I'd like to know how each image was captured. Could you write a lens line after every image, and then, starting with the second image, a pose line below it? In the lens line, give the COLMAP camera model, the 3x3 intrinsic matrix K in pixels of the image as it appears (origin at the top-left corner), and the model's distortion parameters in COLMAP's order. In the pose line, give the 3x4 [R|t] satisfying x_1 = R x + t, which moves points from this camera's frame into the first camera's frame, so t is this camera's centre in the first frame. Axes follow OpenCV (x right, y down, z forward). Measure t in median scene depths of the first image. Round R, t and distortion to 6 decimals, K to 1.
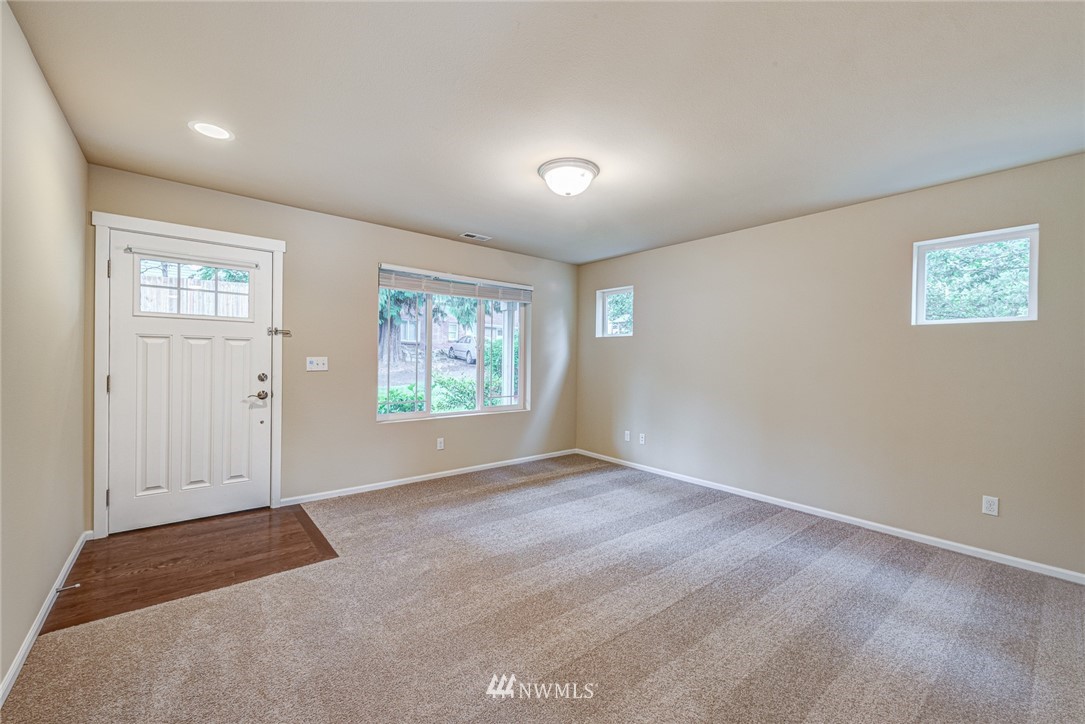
lens RADIAL K [[439.2, 0, 548.3], [0, 439.2, 362.8], [0, 0, 1]] dist [0.002659, 0.000304]
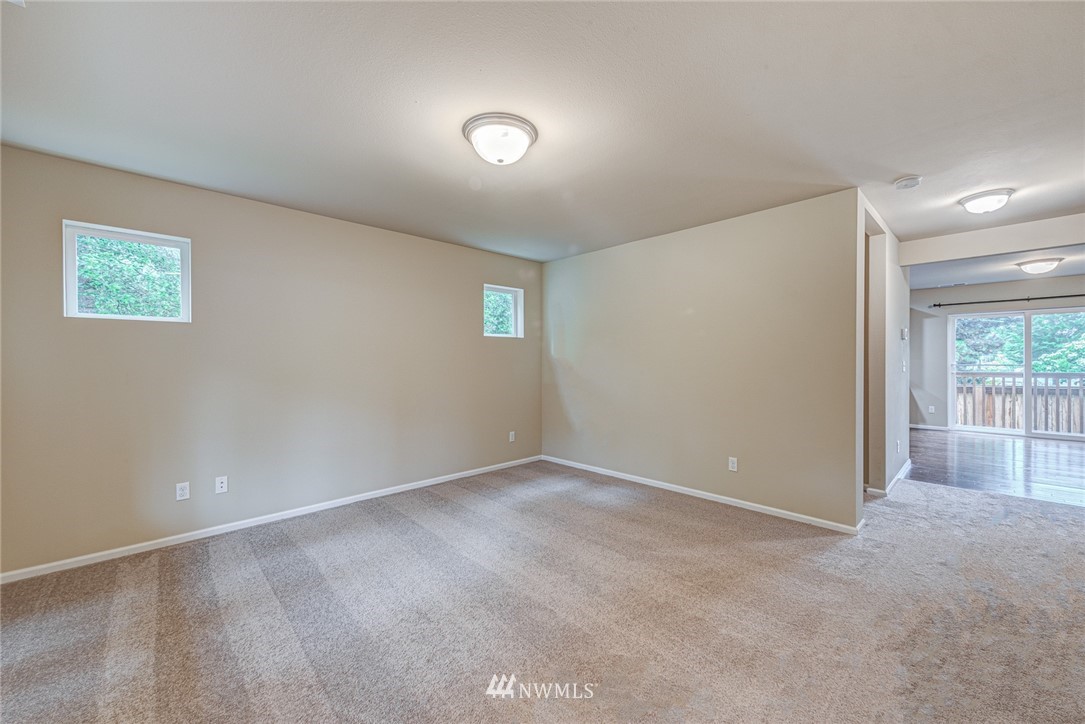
lens RADIAL K [[439.2, 0, 548.3], [0, 439.2, 362.8], [0, 0, 1]] dist [0.002659, 0.000304]
pose [[-0.088687, -0.025799, 0.995725, -0.580164], [0.019071, 0.999437, 0.027594, -0.013279], [-0.995877, 0.021436, -0.088145, 0.744145]]
